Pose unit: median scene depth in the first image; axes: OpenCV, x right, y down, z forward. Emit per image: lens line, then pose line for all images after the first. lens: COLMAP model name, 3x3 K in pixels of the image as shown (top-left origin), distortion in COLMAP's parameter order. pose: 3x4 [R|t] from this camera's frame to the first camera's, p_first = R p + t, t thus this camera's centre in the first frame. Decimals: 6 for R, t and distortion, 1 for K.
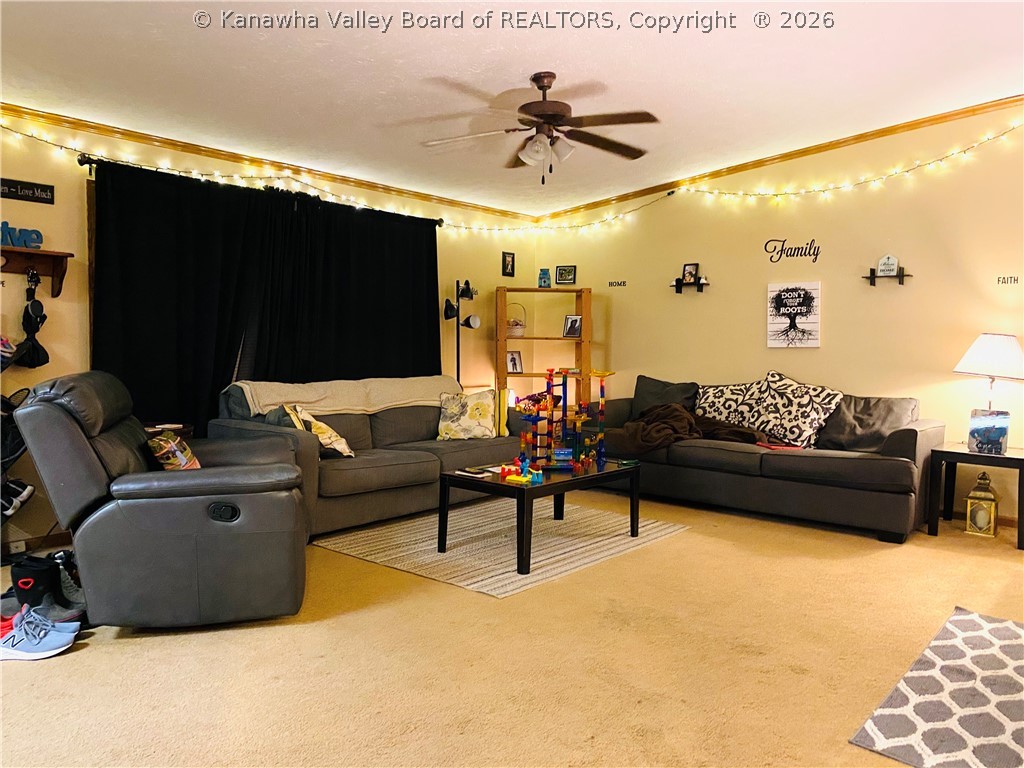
lens RADIAL K [[771.2, 0, 507.5], [0, 771.2, 378.9], [0, 0, 1]] dist [0.002053, -0.001367]
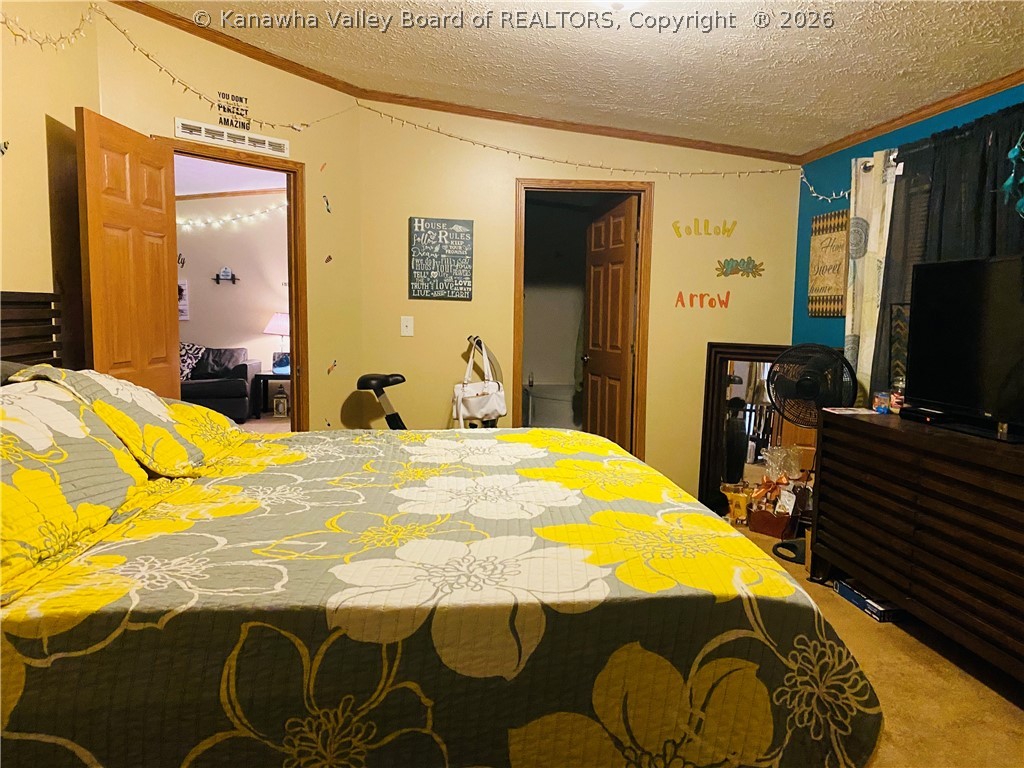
lens RADIAL K [[771.2, 0, 508.3], [0, 771.2, 385.3], [0, 0, 1]] dist [0.002053, -0.001367]
pose [[0.680455, -0.068548, 0.729577, -0.361877], [0.039469, 0.997598, 0.056919, 0.032415], [-0.731726, -0.009935, 0.681526, -0.656428]]
